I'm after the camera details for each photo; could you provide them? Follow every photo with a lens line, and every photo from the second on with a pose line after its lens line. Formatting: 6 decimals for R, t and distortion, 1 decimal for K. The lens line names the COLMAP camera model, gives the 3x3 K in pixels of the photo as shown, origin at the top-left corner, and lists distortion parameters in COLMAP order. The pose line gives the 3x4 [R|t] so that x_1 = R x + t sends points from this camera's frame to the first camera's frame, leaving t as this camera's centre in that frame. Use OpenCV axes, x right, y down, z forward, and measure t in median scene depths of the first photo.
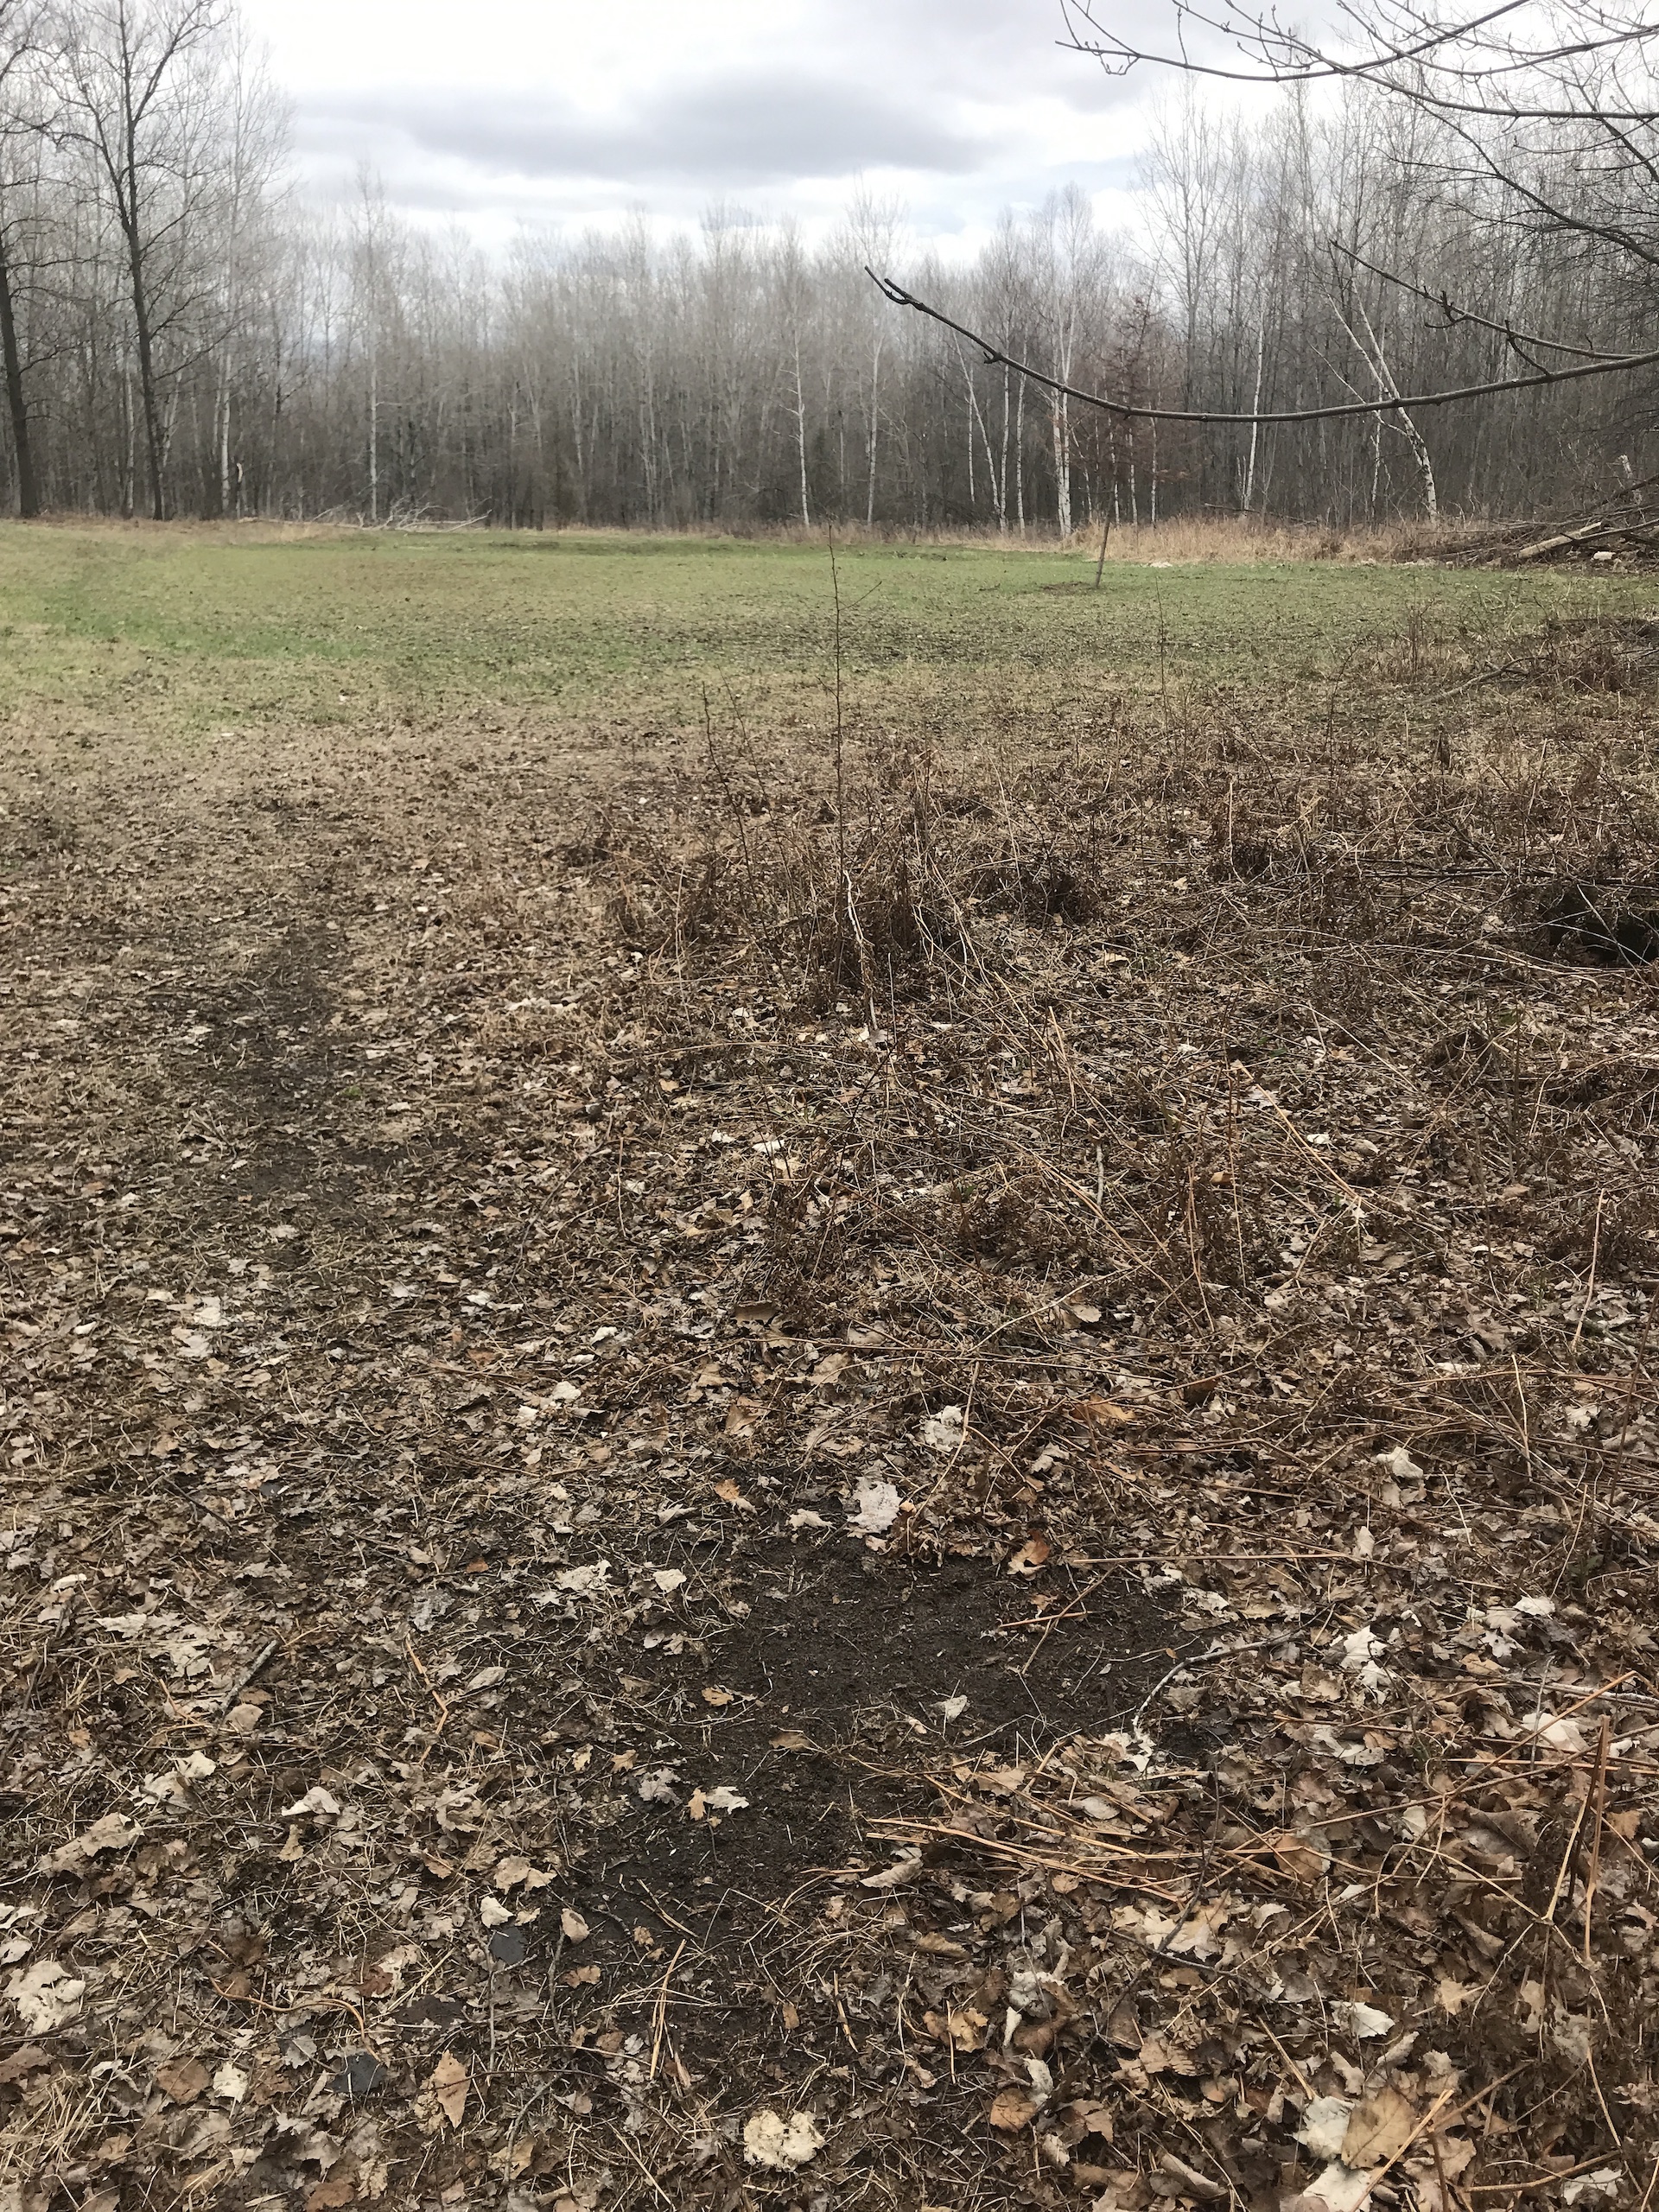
lens RADIAL K [[1815.3, 0, 832.9], [0, 1815.3, 1067.1], [0, 0, 1]] dist [0.024845, -0.003013]
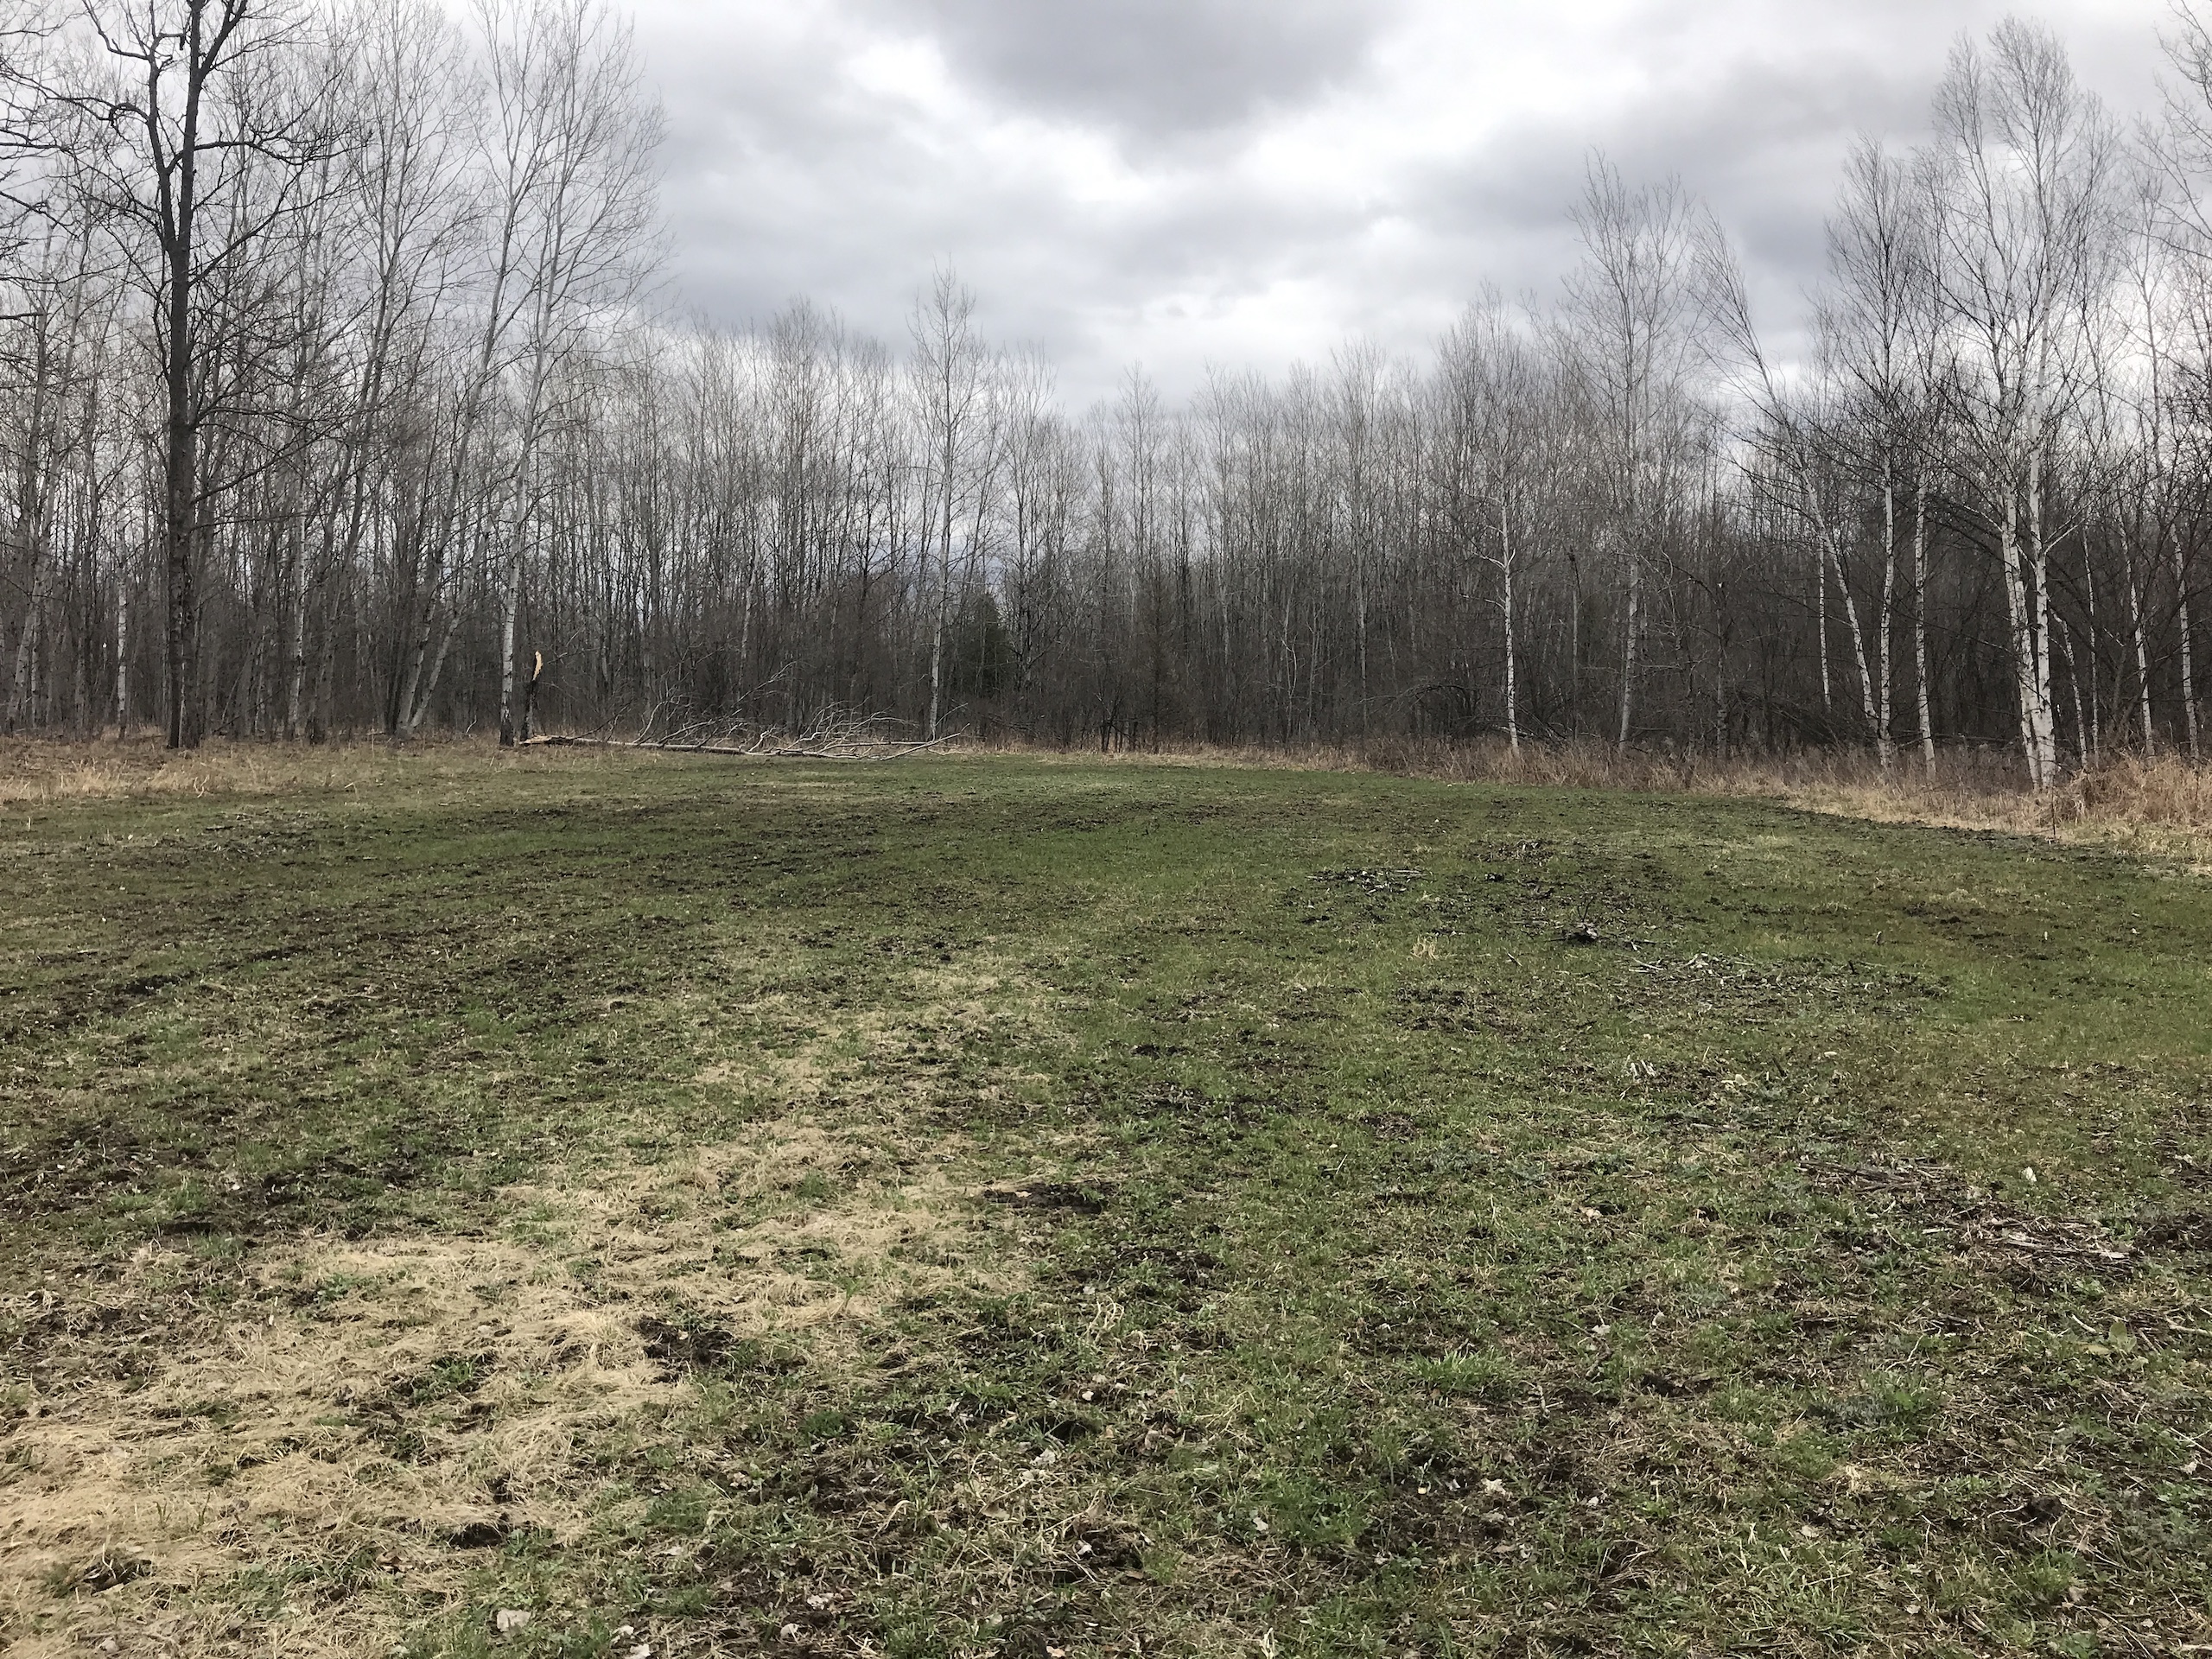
lens RADIAL K [[1815.3, 0, 1107.6], [0, 1815.3, 791.7], [0, 0, 1]] dist [0.024845, -0.003013]
pose [[0.948230, 0.012929, -0.317321, 0.064821], [-0.093618, 0.966152, -0.240387, -0.191371], [0.303472, 0.257649, 0.917345, 0.624623]]
